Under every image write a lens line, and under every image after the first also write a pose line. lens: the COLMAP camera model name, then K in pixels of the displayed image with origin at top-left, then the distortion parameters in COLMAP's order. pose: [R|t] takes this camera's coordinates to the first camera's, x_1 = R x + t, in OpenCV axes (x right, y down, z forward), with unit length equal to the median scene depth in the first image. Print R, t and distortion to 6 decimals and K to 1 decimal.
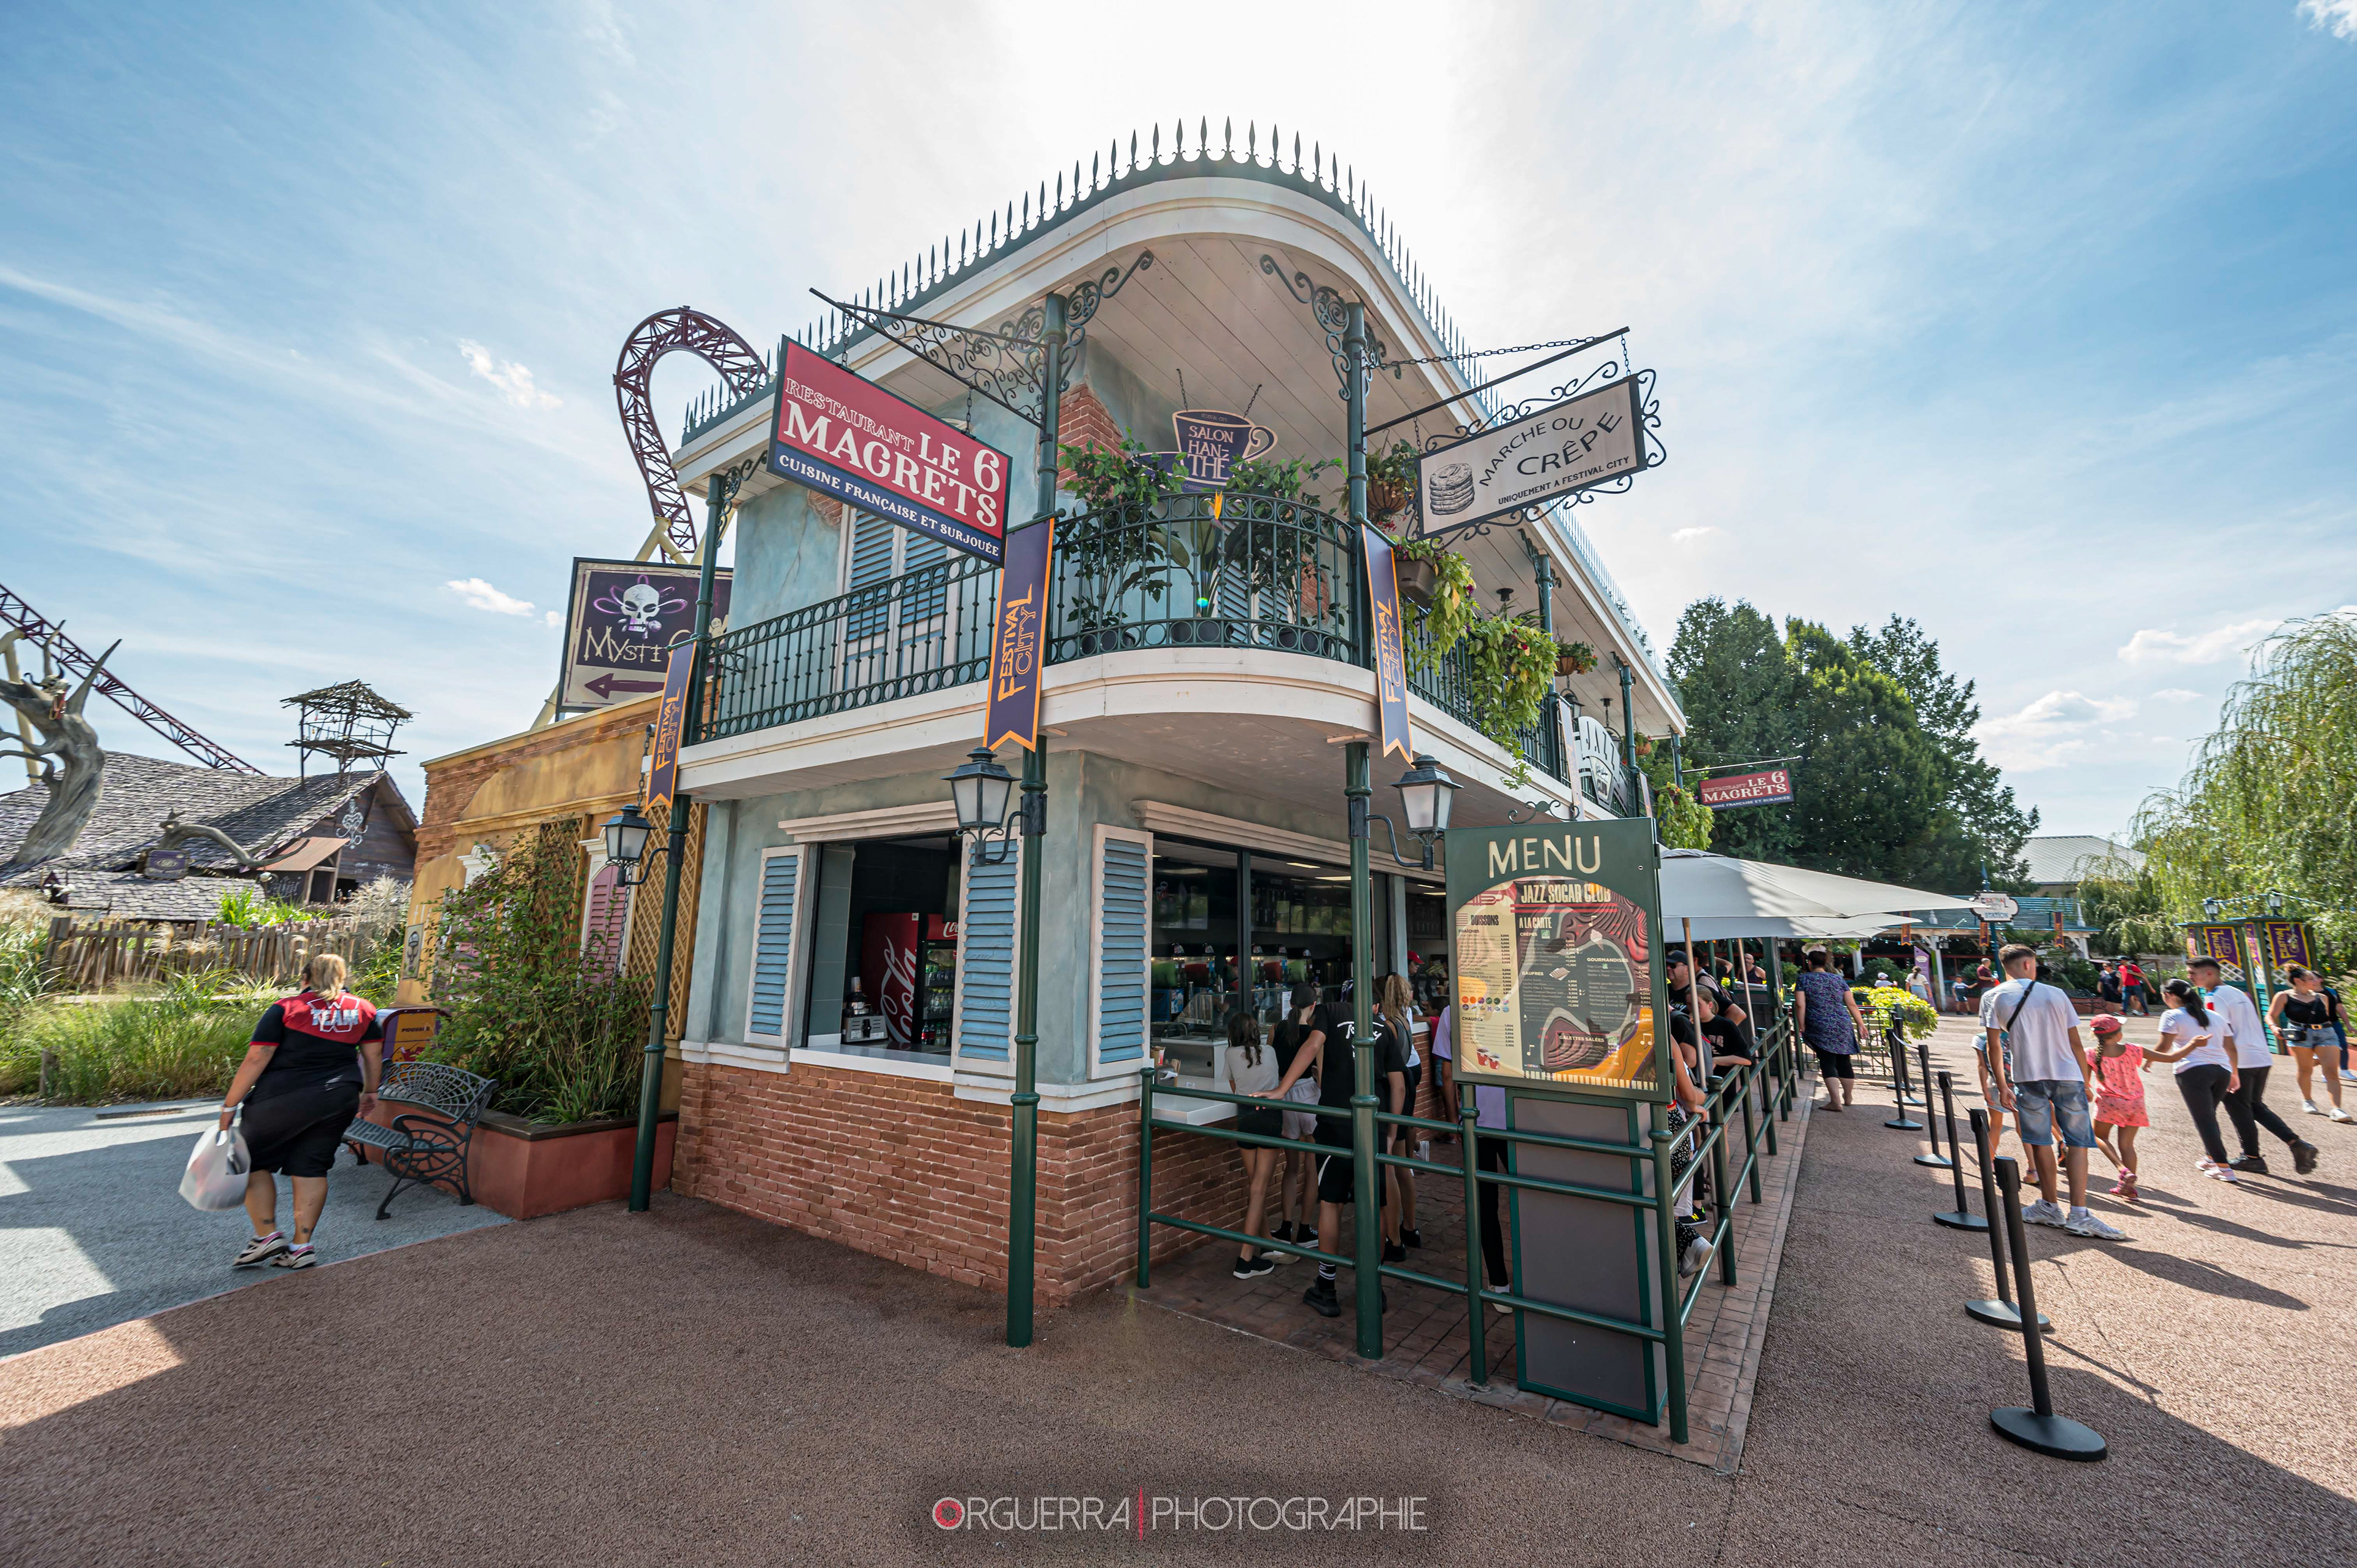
lens RADIAL K [[934.1, 0, 1189.3], [0, 934.1, 773.0], [0, 0, 1]] dist [-0.000980, 0.000034]
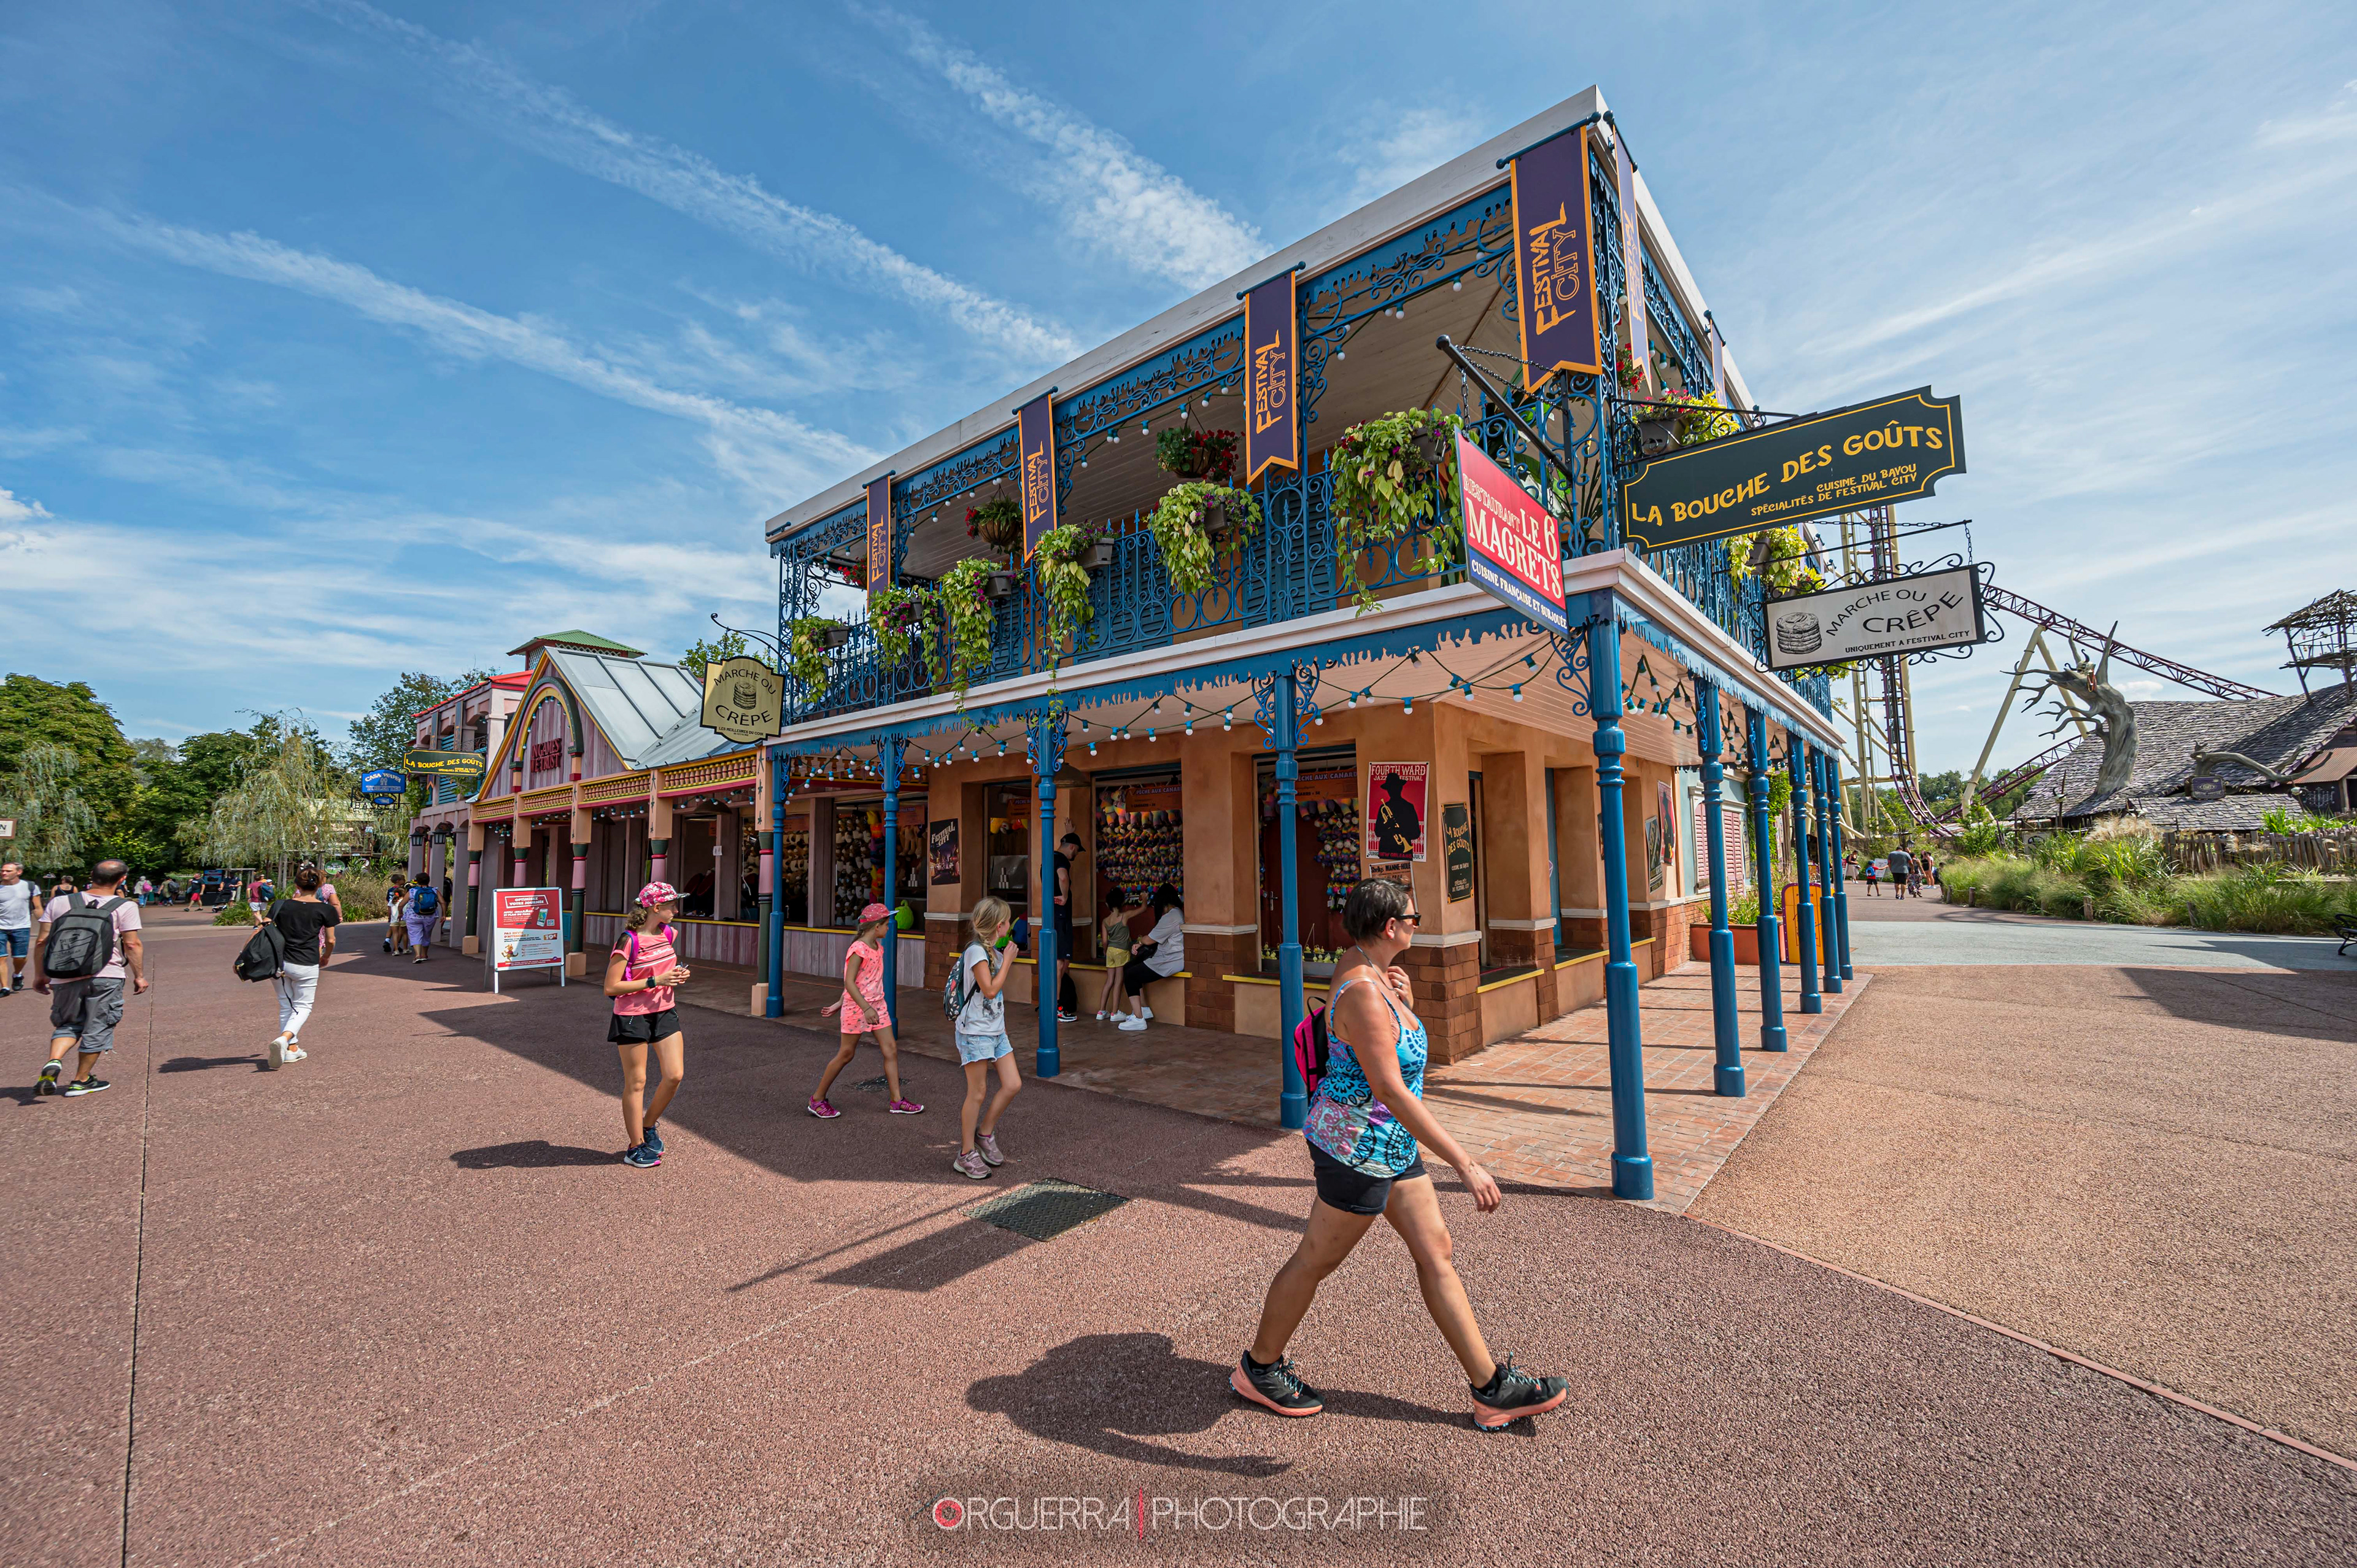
lens RADIAL K [[934.1, 0, 1158.9], [0, 934.1, 778.3], [0, 0, 1]] dist [-0.000980, 0.000034]
pose [[-0.097309, -0.088060, -0.991351, 0.263351], [0.187825, 0.976554, -0.105182, -0.042184], [0.977370, -0.196436, -0.078488, -0.253773]]
